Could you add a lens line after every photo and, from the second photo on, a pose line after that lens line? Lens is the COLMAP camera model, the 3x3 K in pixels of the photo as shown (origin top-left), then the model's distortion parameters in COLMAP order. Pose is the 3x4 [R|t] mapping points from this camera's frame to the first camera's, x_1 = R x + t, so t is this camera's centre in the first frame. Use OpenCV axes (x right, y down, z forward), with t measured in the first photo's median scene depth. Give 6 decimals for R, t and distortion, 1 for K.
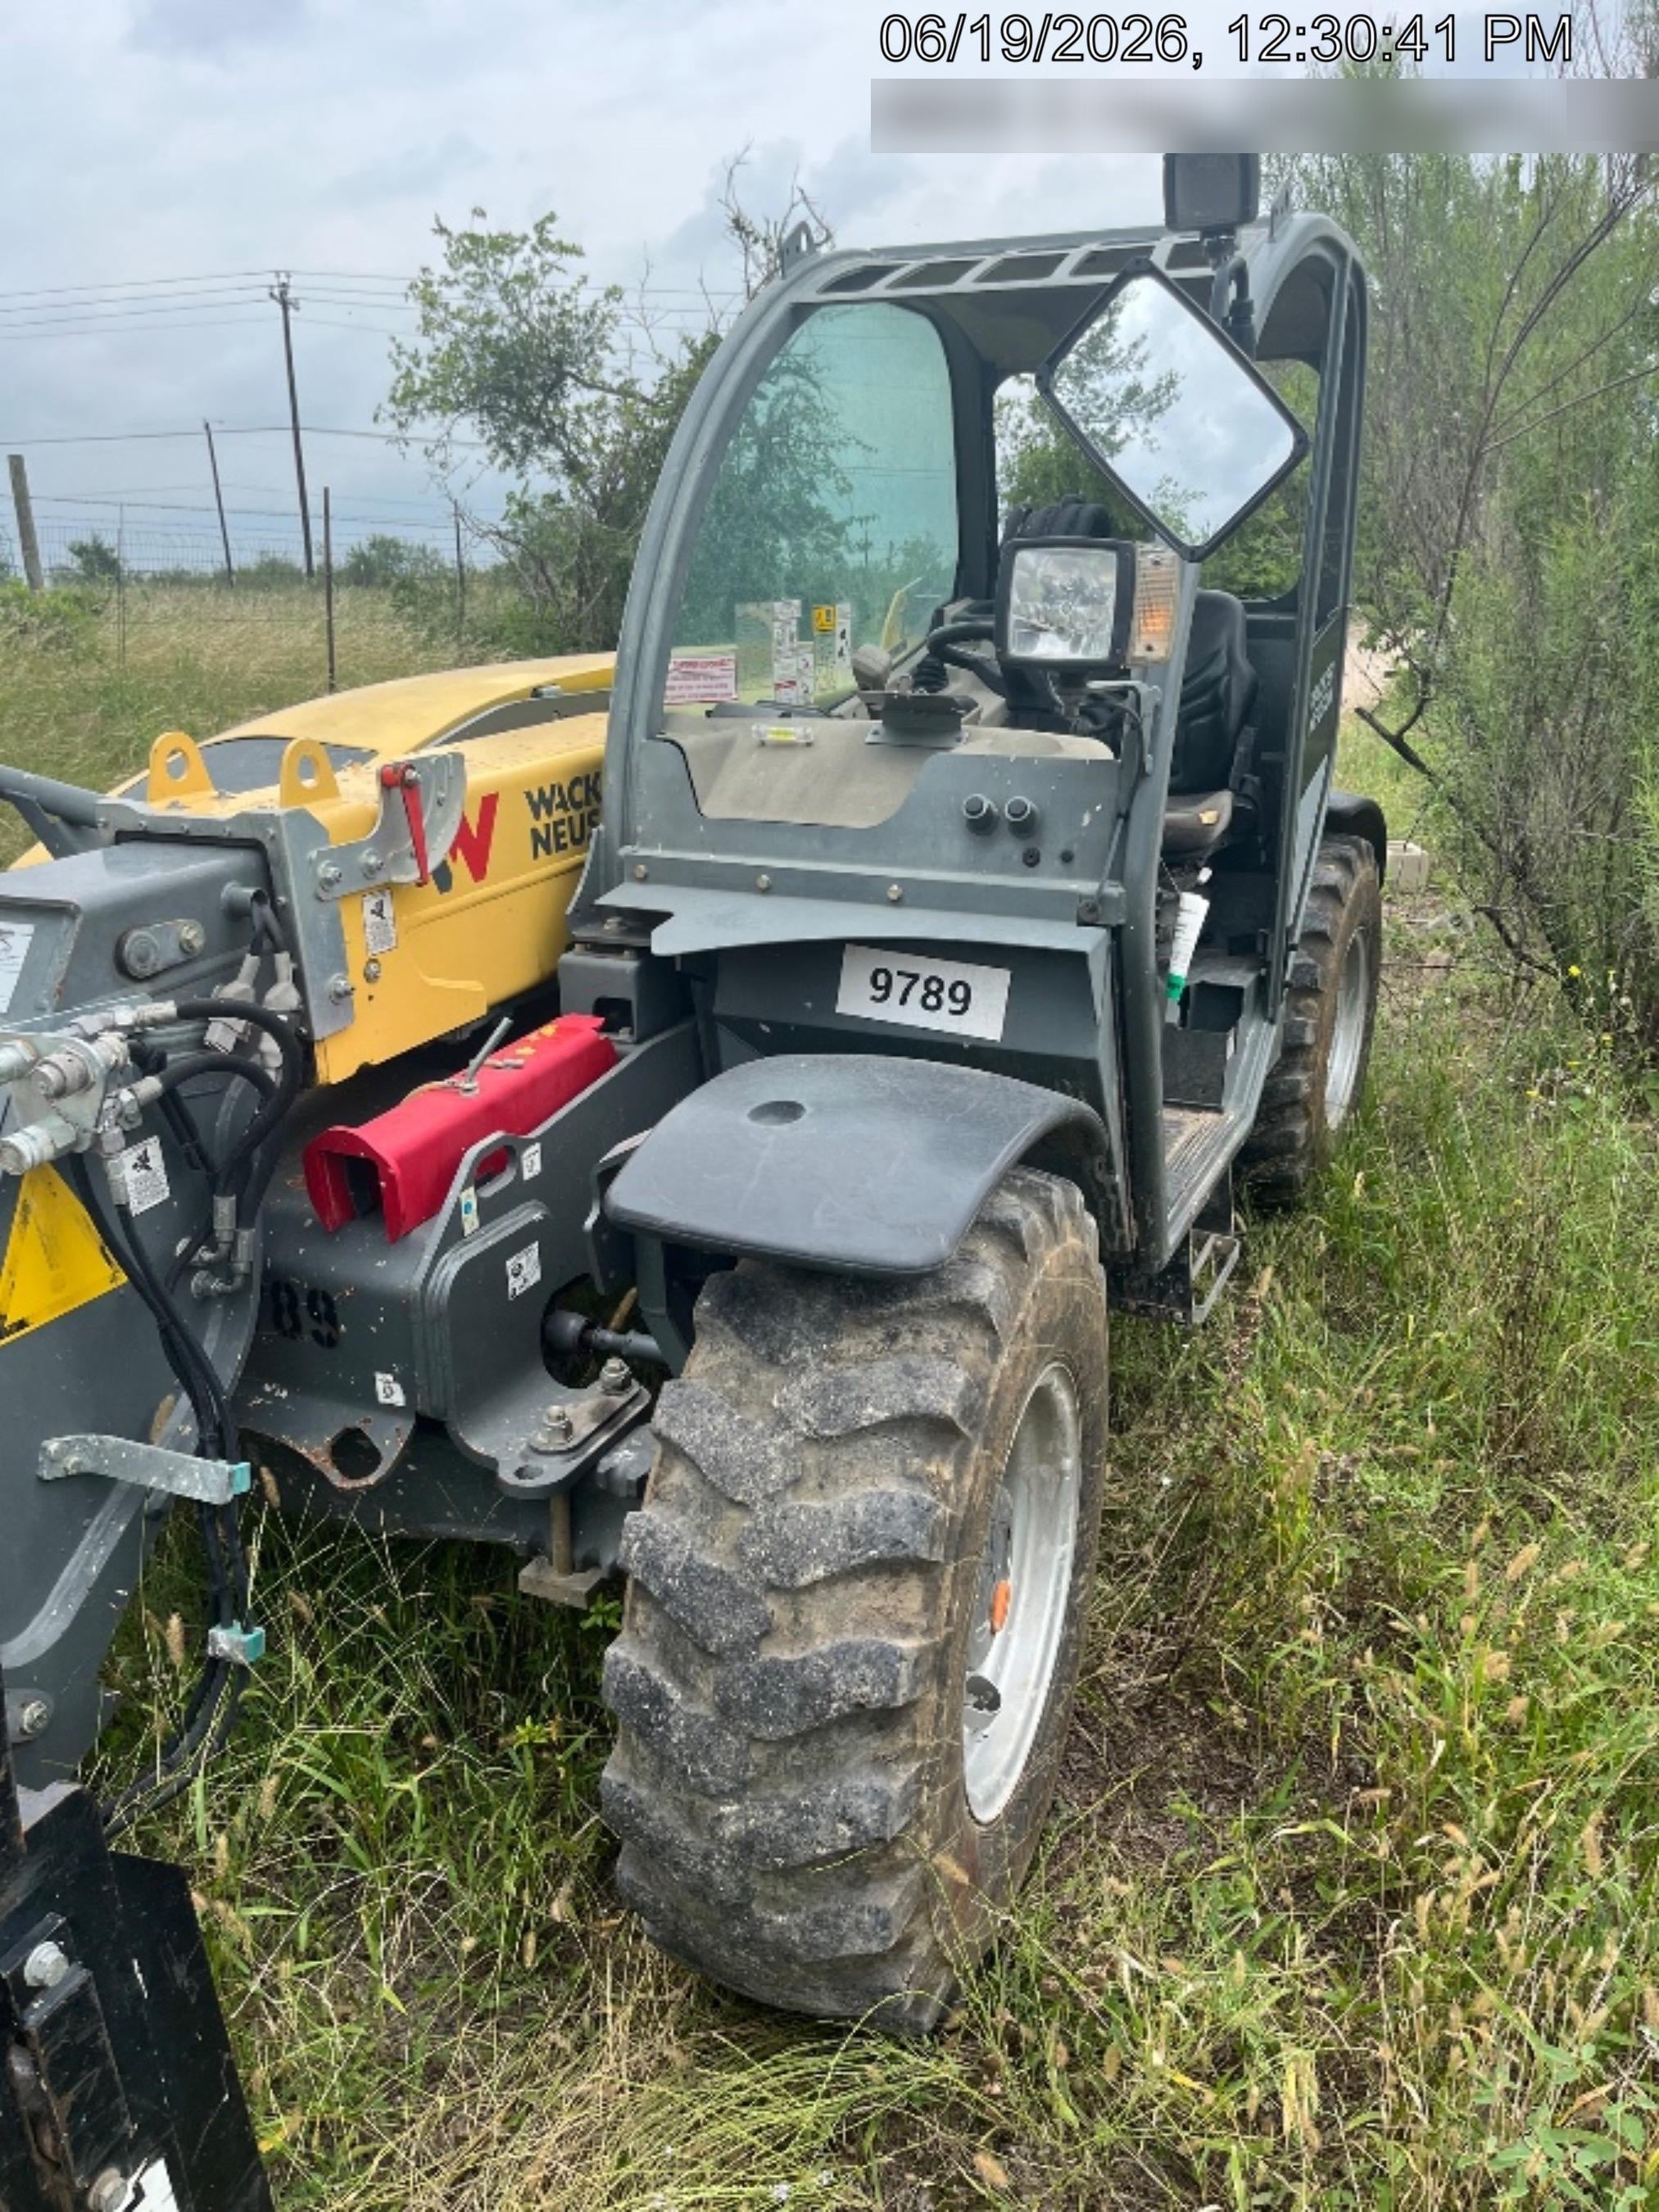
lens RADIAL K [[1691.9, 0, 829.5], [0, 1691.9, 1106.0], [0, 0, 1]] dist [0.042177, -0.059434]
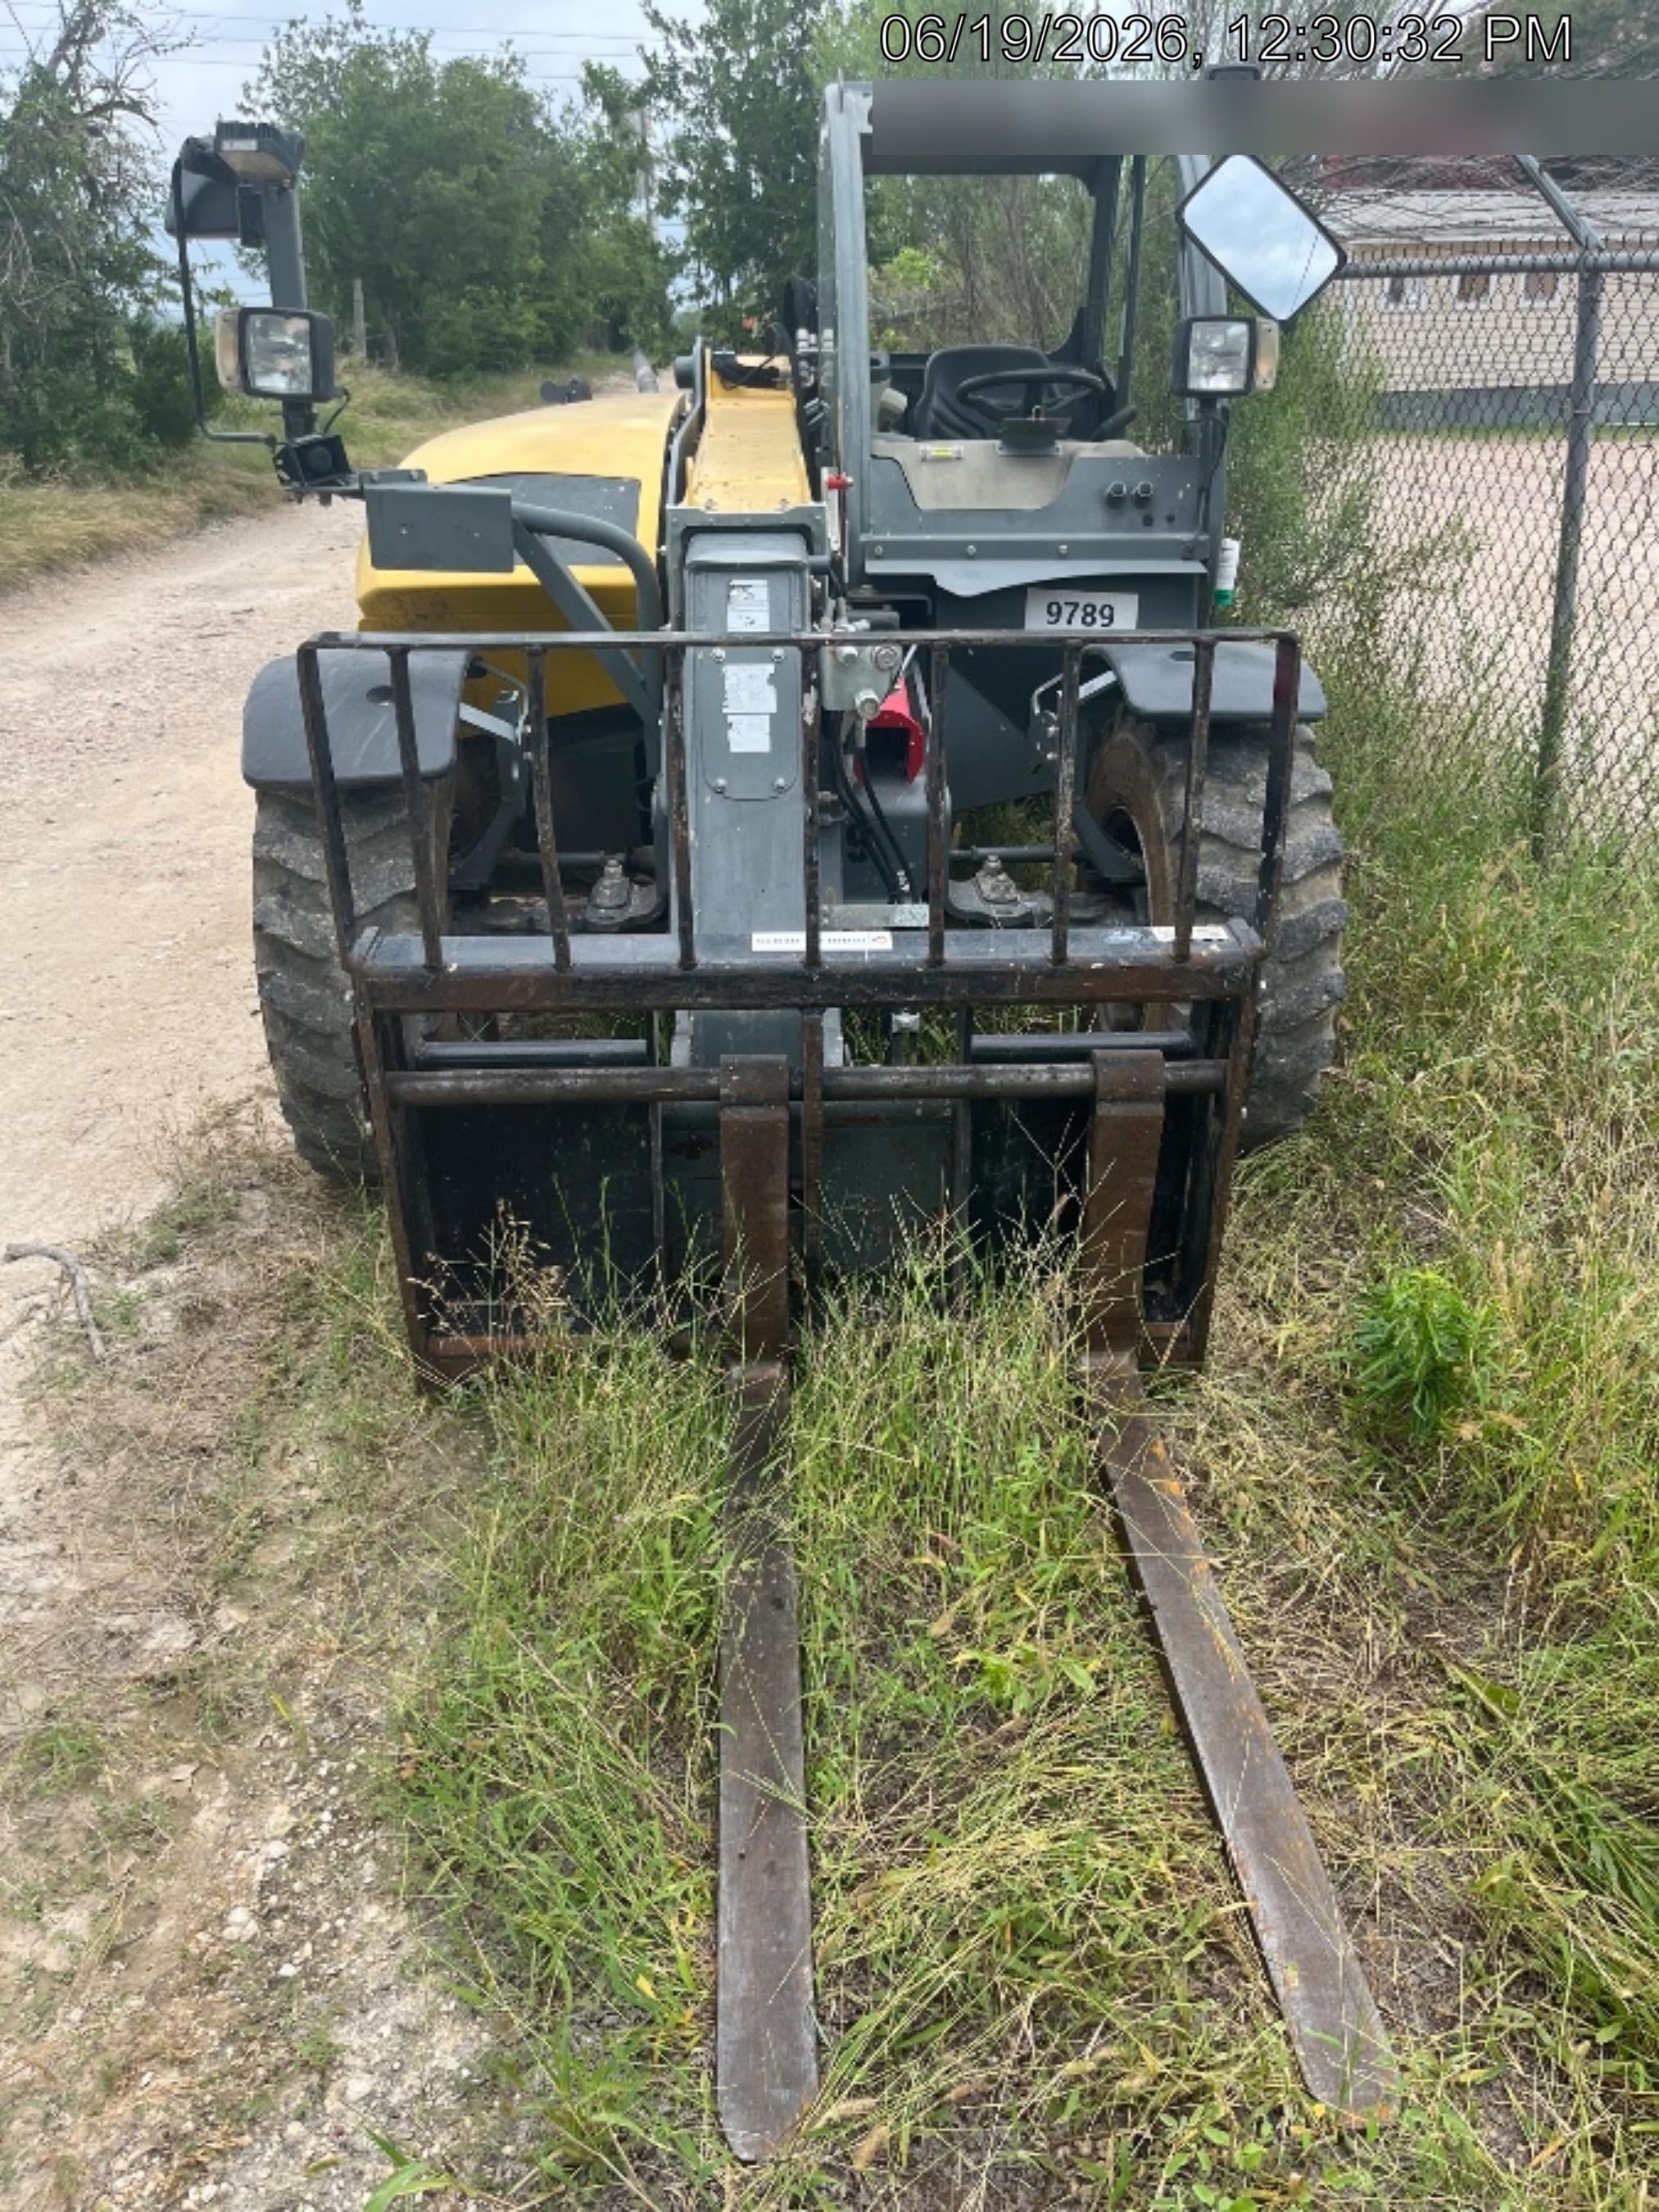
lens RADIAL K [[1691.9, 0, 829.5], [0, 1691.9, 1106.0], [0, 0, 1]] dist [0.042177, -0.059434]
pose [[0.901012, -0.185631, 0.392069, -0.903098], [0.134143, 0.978744, 0.155129, 0.109164], [-0.412532, -0.087180, 0.906762, -0.400164]]
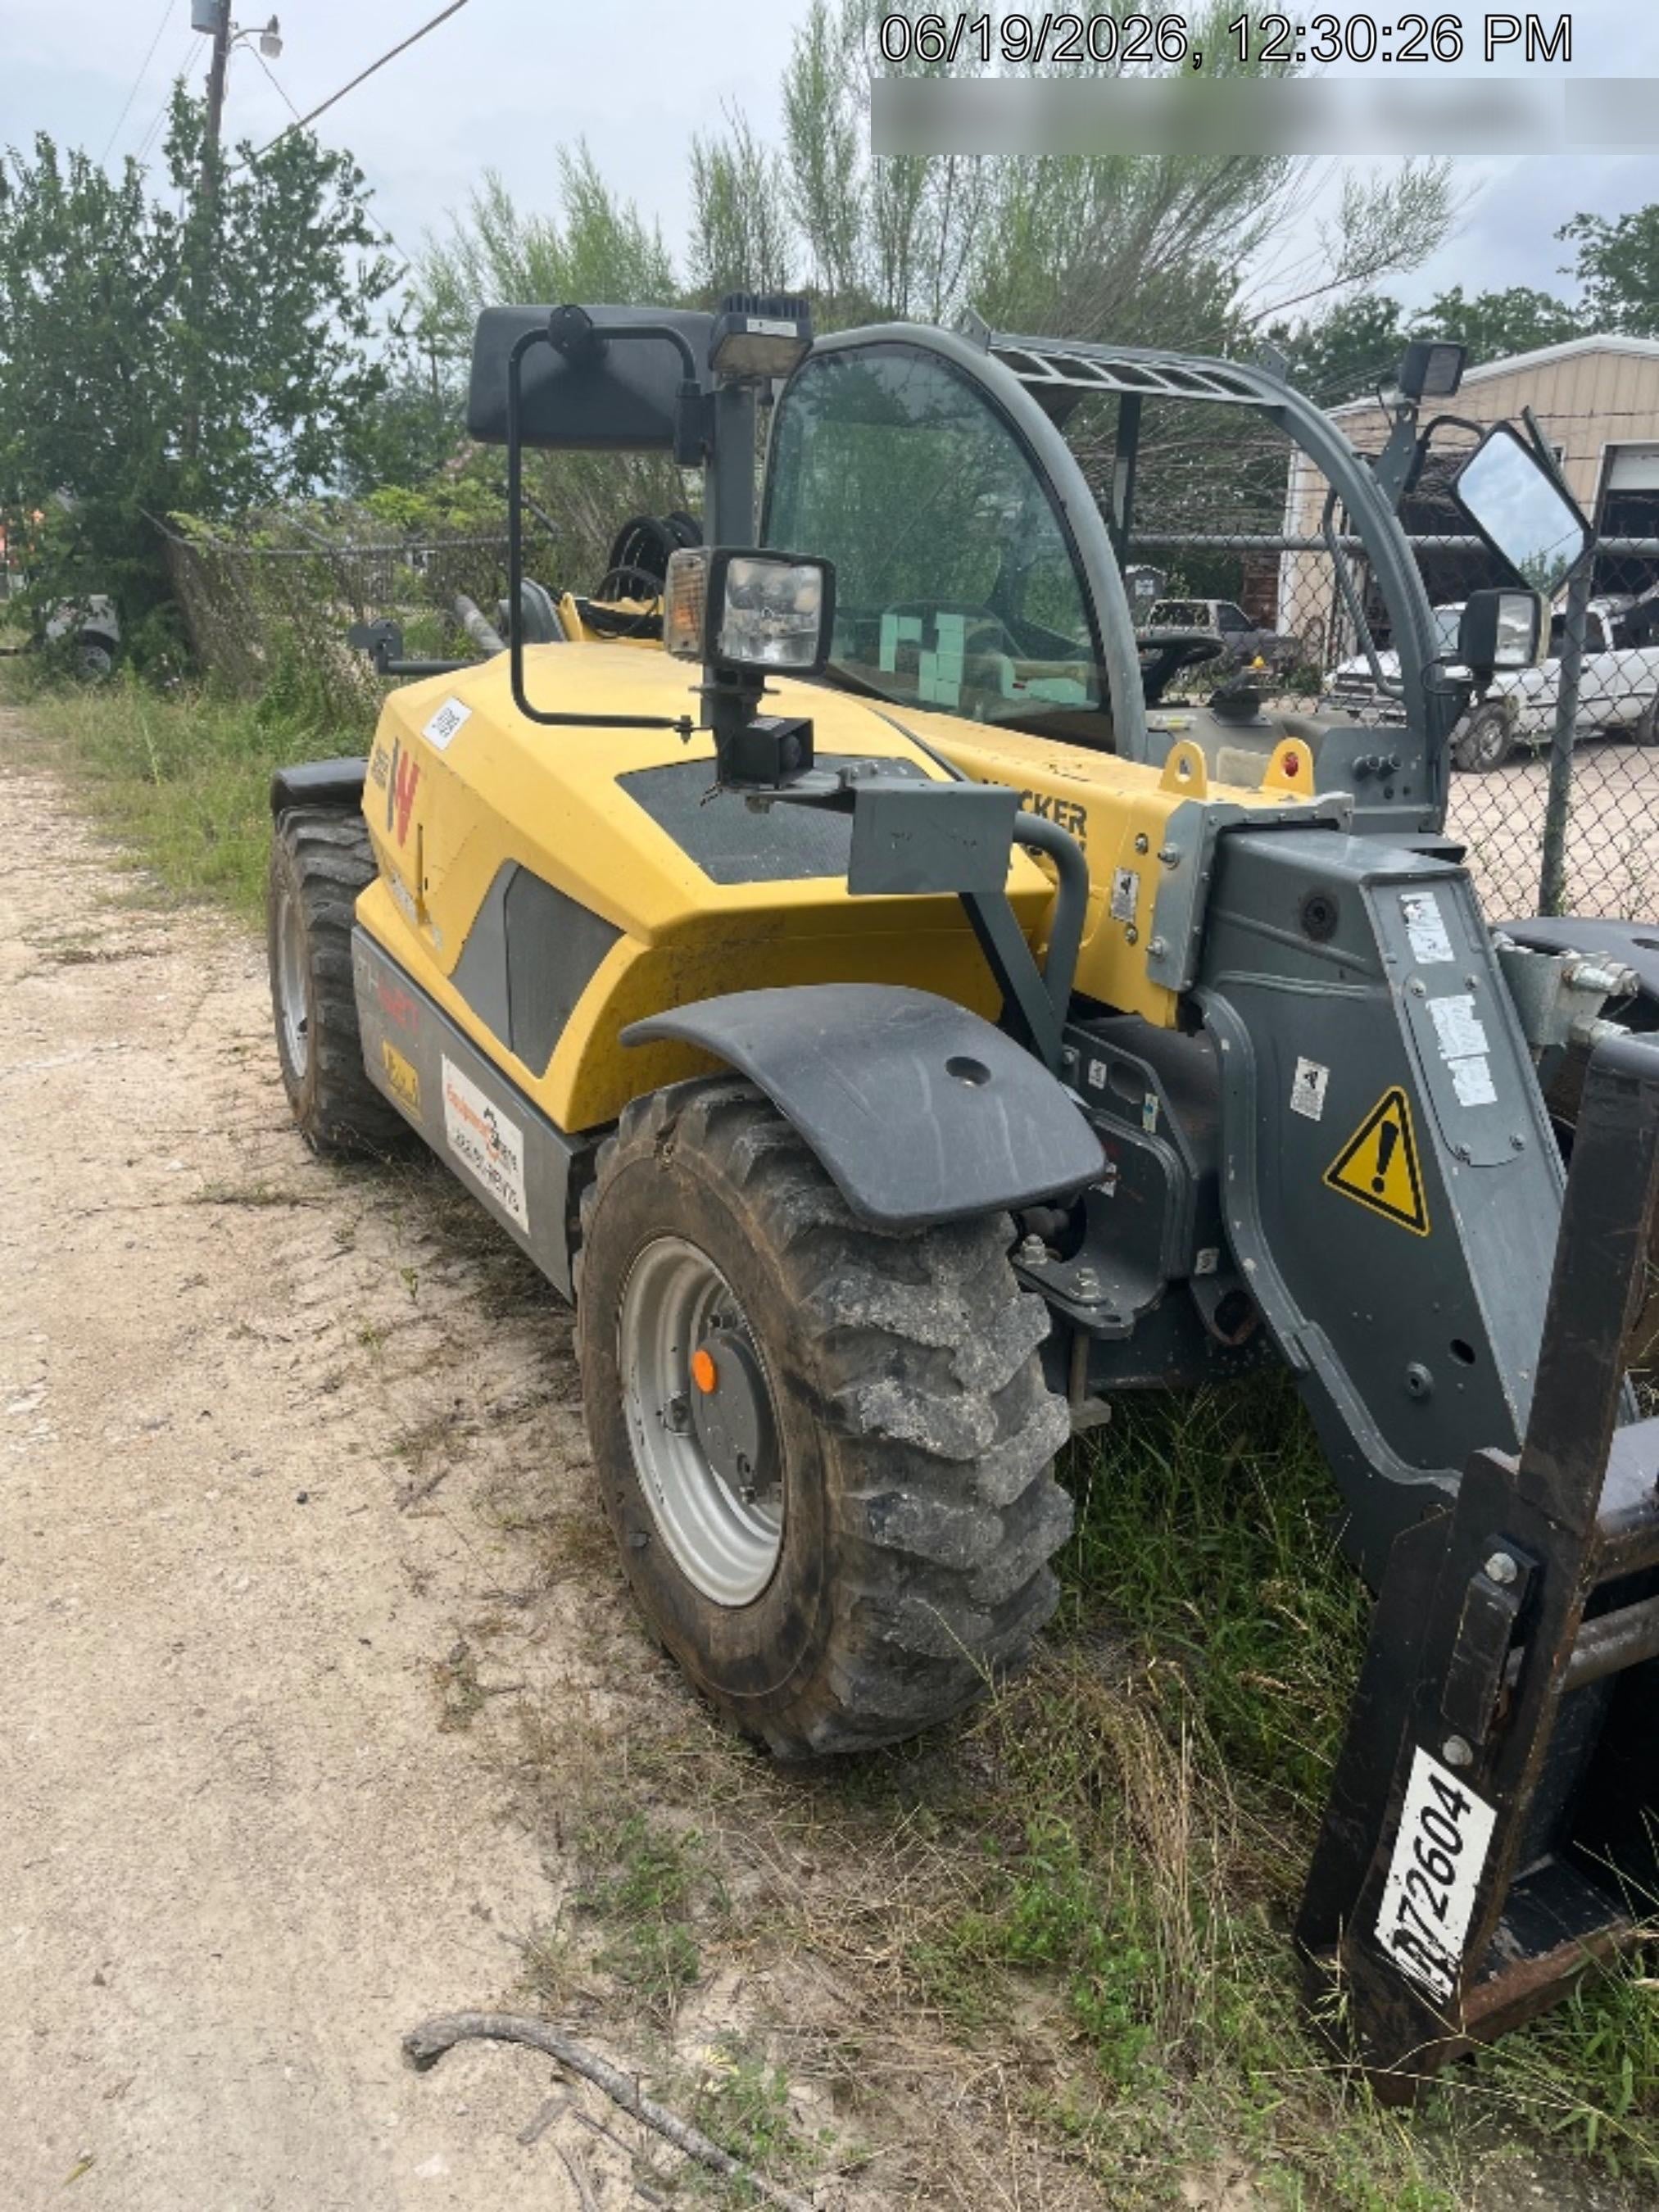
lens RADIAL K [[1691.9, 0, 829.5], [0, 1691.9, 1106.0], [0, 0, 1]] dist [0.042177, -0.059434]
pose [[0.594031, -0.223951, 0.772640, -1.427602], [0.208555, 0.970502, 0.120958, -0.164515], [-0.776937, 0.089285, 0.623215, 0.469007]]
